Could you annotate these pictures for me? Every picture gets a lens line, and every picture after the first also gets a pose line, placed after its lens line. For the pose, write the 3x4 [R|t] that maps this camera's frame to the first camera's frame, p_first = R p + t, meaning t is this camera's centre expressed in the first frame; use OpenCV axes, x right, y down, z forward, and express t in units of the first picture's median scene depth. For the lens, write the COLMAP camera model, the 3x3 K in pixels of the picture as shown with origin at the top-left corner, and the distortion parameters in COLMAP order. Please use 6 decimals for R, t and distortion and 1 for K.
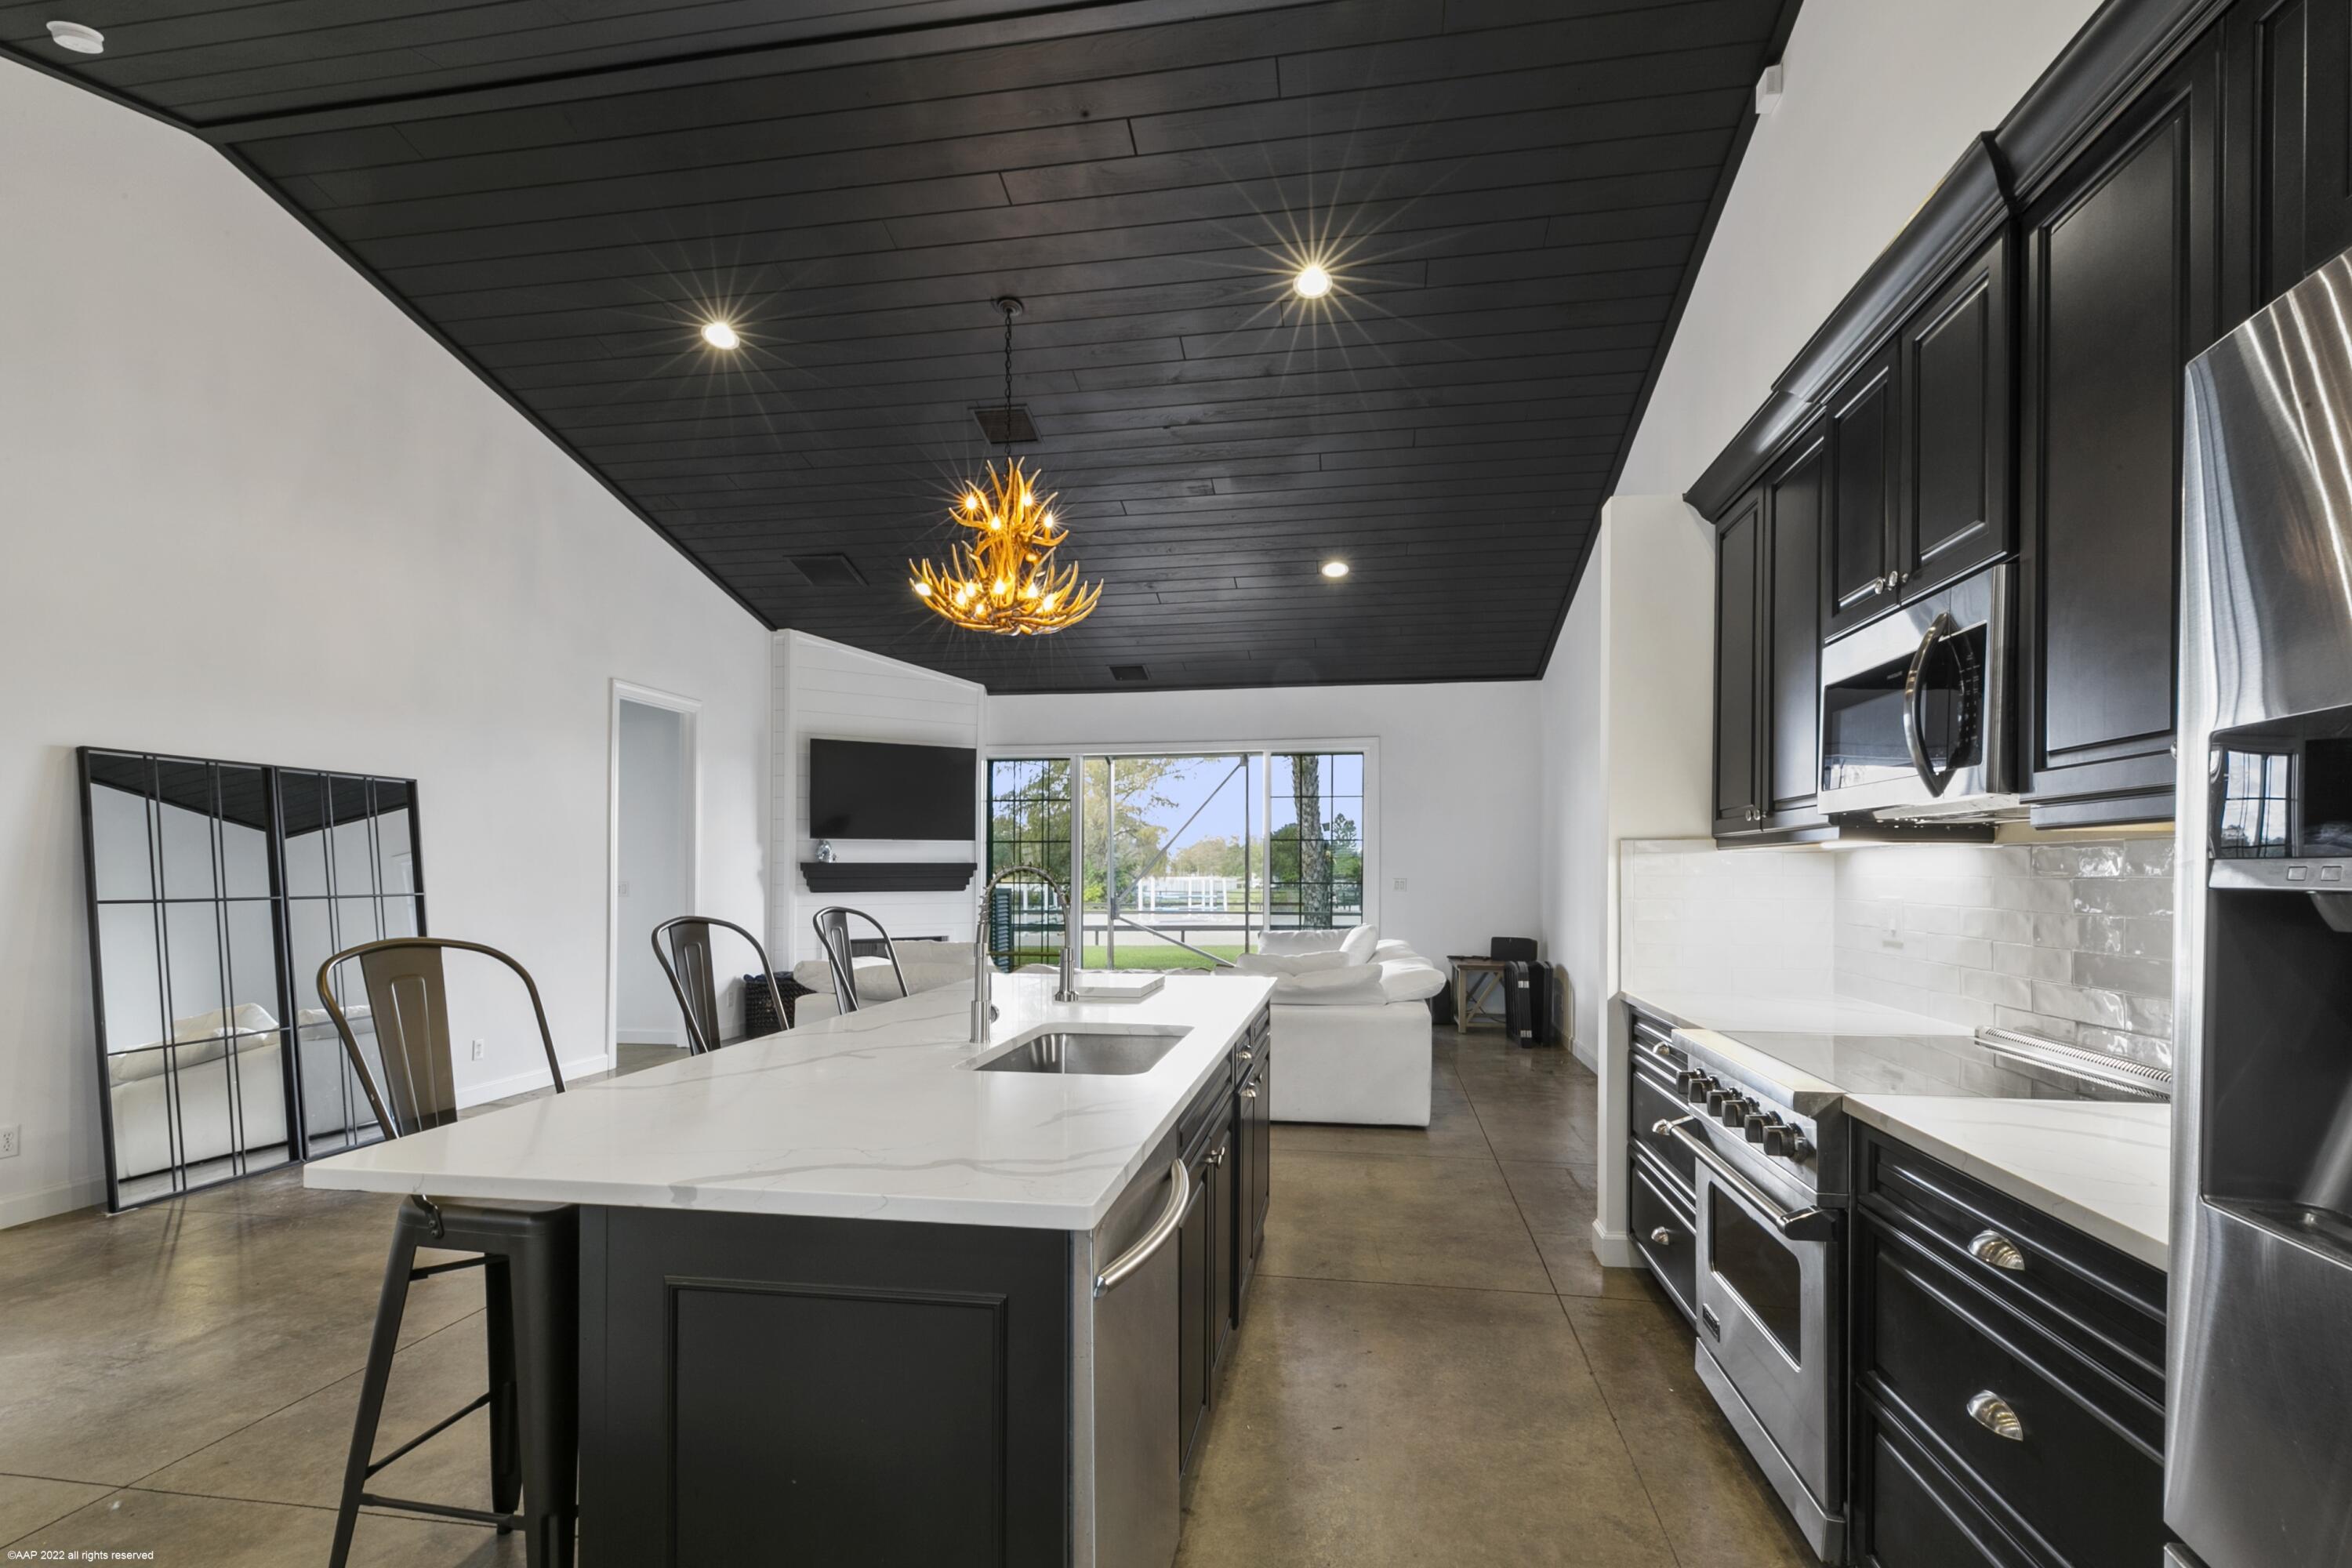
lens RADIAL K [[1085.3, 0, 1176.2], [0, 1085.3, 867.3], [0, 0, 1]] dist [-0.000466, 0.000031]
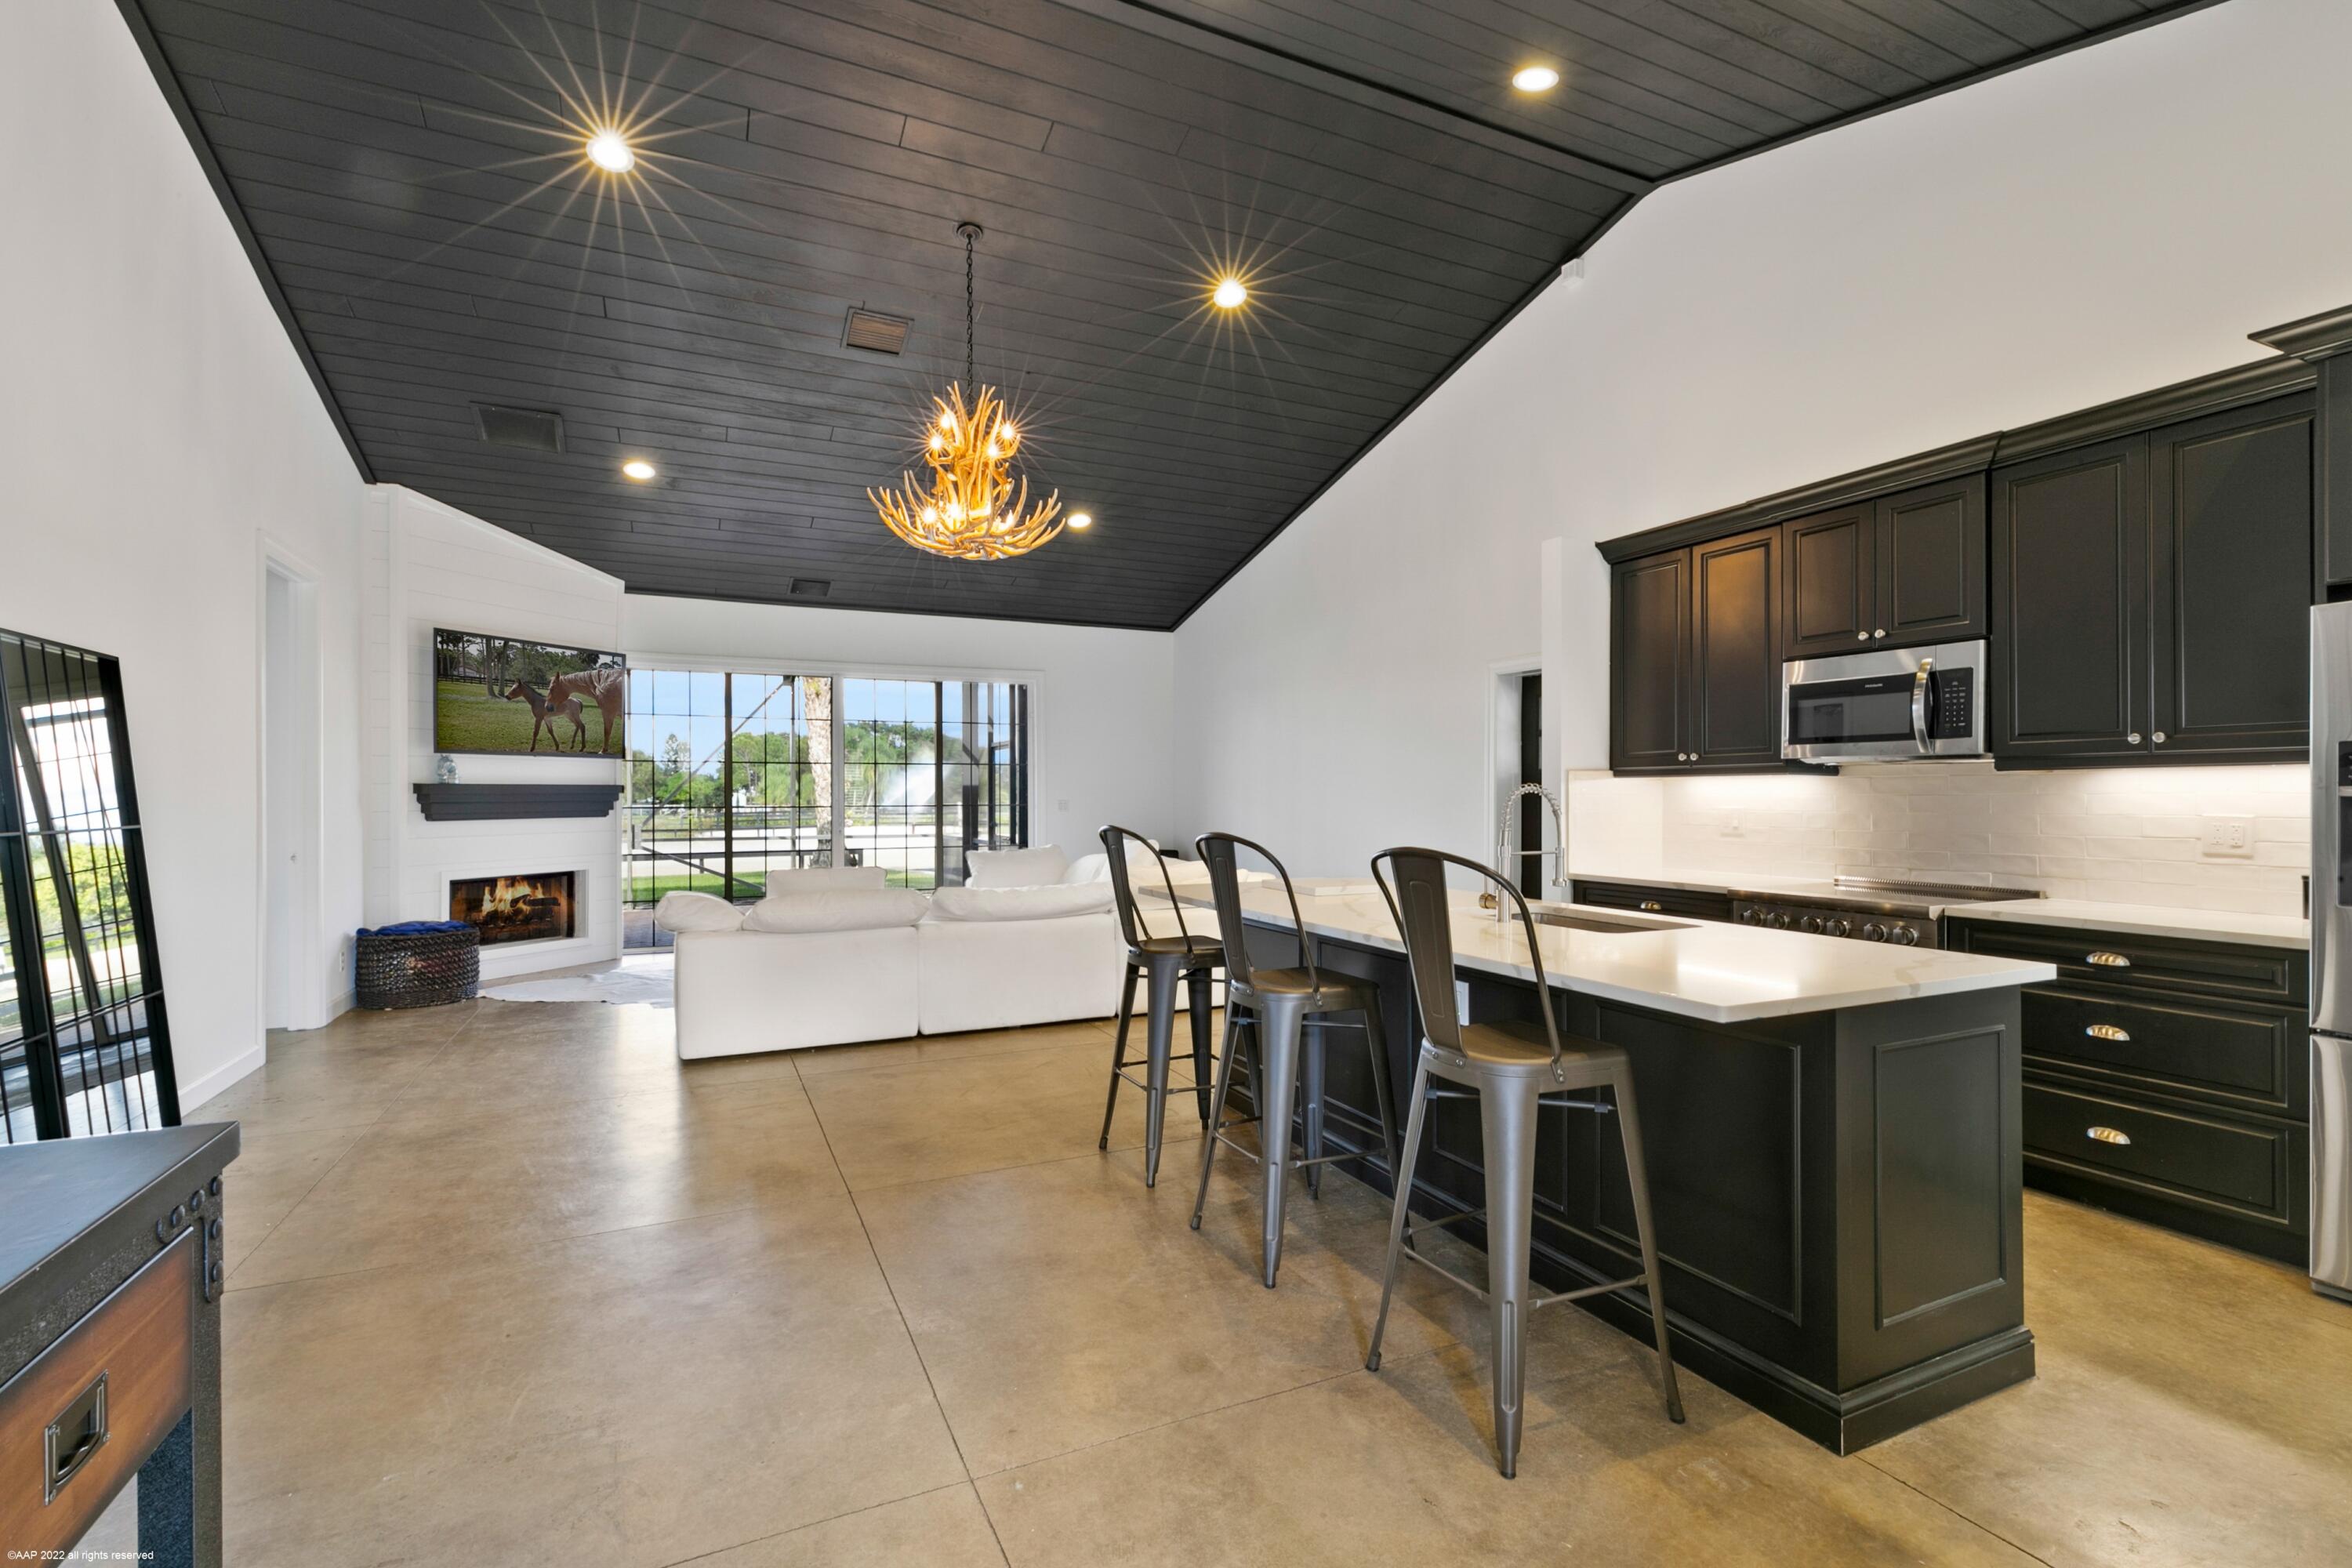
lens RADIAL K [[1053.8, 0, 1176.0], [0, 1053.8, 784.0], [0, 0, 1]] dist [-0.001623, -0.000052]
pose [[0.819572, 0.004622, 0.572958, -0.332733], [-0.000765, 0.999975, -0.006972, 0.001262], [-0.572976, 0.005276, 0.819555, 0.054410]]
